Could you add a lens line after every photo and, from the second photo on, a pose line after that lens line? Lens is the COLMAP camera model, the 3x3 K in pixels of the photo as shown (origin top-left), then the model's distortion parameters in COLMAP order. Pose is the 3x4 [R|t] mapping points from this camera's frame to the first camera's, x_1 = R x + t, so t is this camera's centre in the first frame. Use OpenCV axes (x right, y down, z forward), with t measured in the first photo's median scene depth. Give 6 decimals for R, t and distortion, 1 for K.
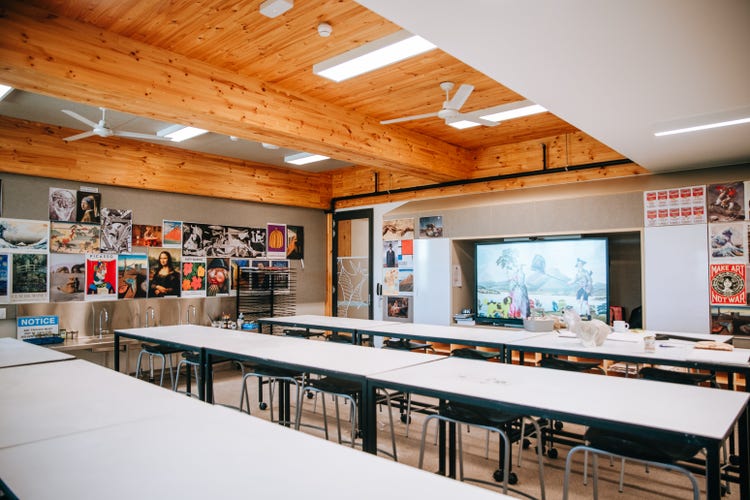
lens RADIAL K [[518.1, 0, 374.5], [0, 518.1, 246.9], [0, 0, 1]] dist [-0.000451, -0.000499]
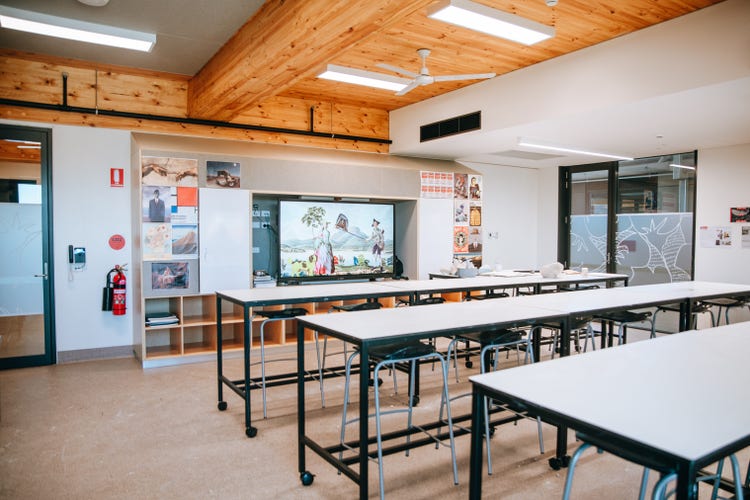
lens RADIAL K [[559.3, 0, 374.2], [0, 559.3, 255.8], [0, 0, 1]] dist [-0.036419, 0.002683]
pose [[0.307523, -0.034916, 0.950900, -0.730062], [-0.052621, 0.997173, 0.053632, 0.033109], [-0.950085, -0.066531, 0.304816, 0.544640]]
